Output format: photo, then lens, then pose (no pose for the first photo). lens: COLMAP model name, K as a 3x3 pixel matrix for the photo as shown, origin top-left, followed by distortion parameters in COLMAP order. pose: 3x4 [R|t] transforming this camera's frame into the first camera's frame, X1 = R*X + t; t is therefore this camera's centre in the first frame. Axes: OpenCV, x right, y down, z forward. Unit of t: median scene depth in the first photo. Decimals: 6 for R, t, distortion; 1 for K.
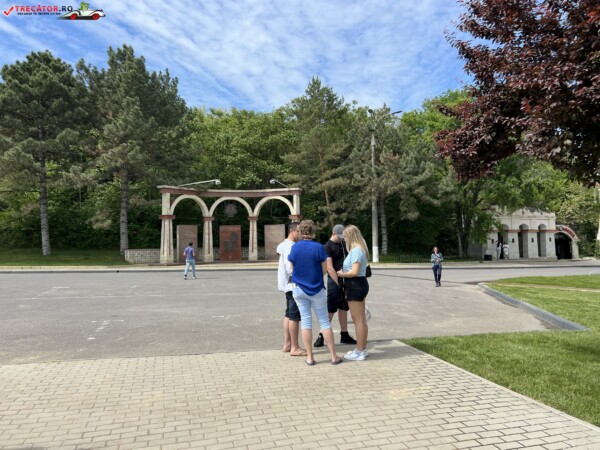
lens RADIAL K [[453.8, 0, 296.7], [0, 453.8, 222.1], [0, 0, 1]] dist [0.057399, -0.064293]
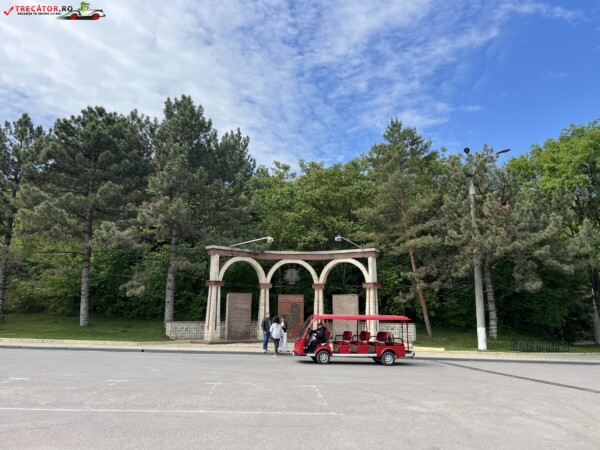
lens RADIAL K [[453.8, 0, 297.5], [0, 453.8, 226.2], [0, 0, 1]] dist [0.057399, -0.064293]
pose [[0.981439, -0.011577, -0.191427, 0.023688], [-0.016538, 0.989349, -0.144622, 0.003336], [0.191062, 0.145104, 0.970794, 0.189411]]
